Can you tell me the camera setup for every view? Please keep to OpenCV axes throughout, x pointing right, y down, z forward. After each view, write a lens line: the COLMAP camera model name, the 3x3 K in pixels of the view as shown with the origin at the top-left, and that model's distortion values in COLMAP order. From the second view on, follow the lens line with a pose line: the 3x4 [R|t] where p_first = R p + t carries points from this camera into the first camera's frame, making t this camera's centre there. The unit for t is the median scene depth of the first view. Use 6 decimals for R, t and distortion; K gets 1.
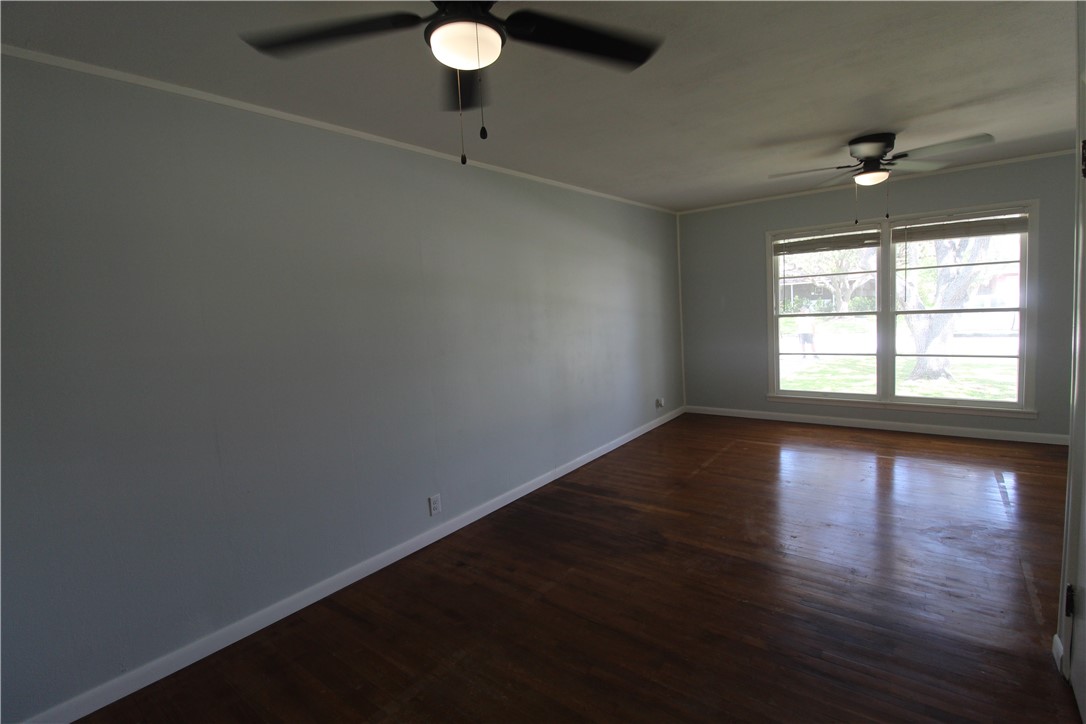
lens RADIAL K [[518.7, 0, 545.7], [0, 518.7, 347.2], [0, 0, 1]] dist [0.001309, 0.000014]
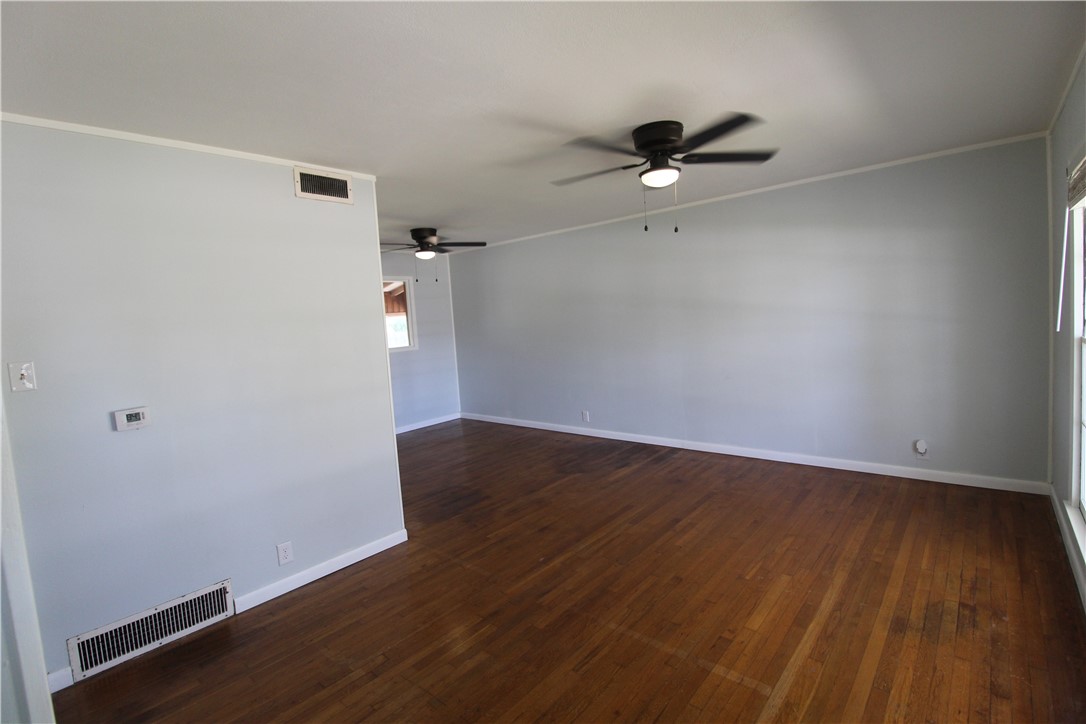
lens RADIAL K [[500.7, 0, 542.9], [0, 500.7, 349.5], [0, 0, 1]] dist [0.004416, -0.011646]
pose [[-0.073641, 0.127077, -0.989155, 1.406291], [-0.015766, 0.991576, 0.128562, -0.154536], [0.997160, 0.025062, -0.071017, 0.858693]]
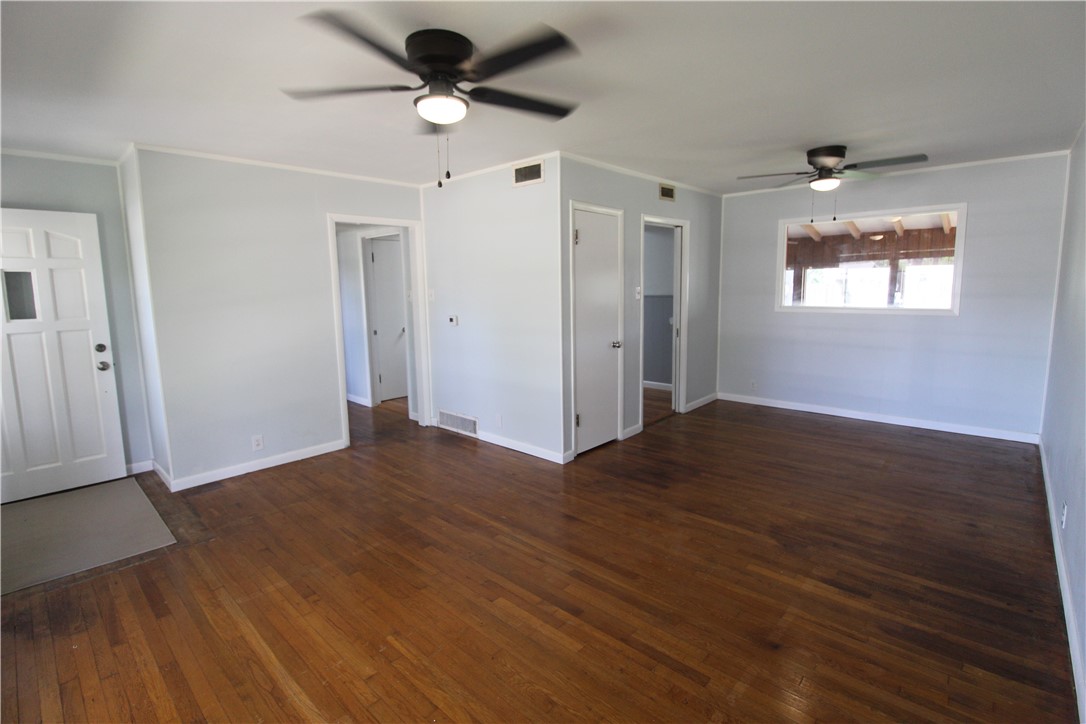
lens RADIAL K [[500.7, 0, 542.9], [0, 500.7, 349.5], [0, 0, 1]] dist [0.004416, -0.011646]
pose [[-0.992727, 0.058689, 0.105113, 0.452867], [0.079765, 0.974623, 0.209157, -0.161672], [-0.090170, 0.216020, -0.972216, 1.580463]]
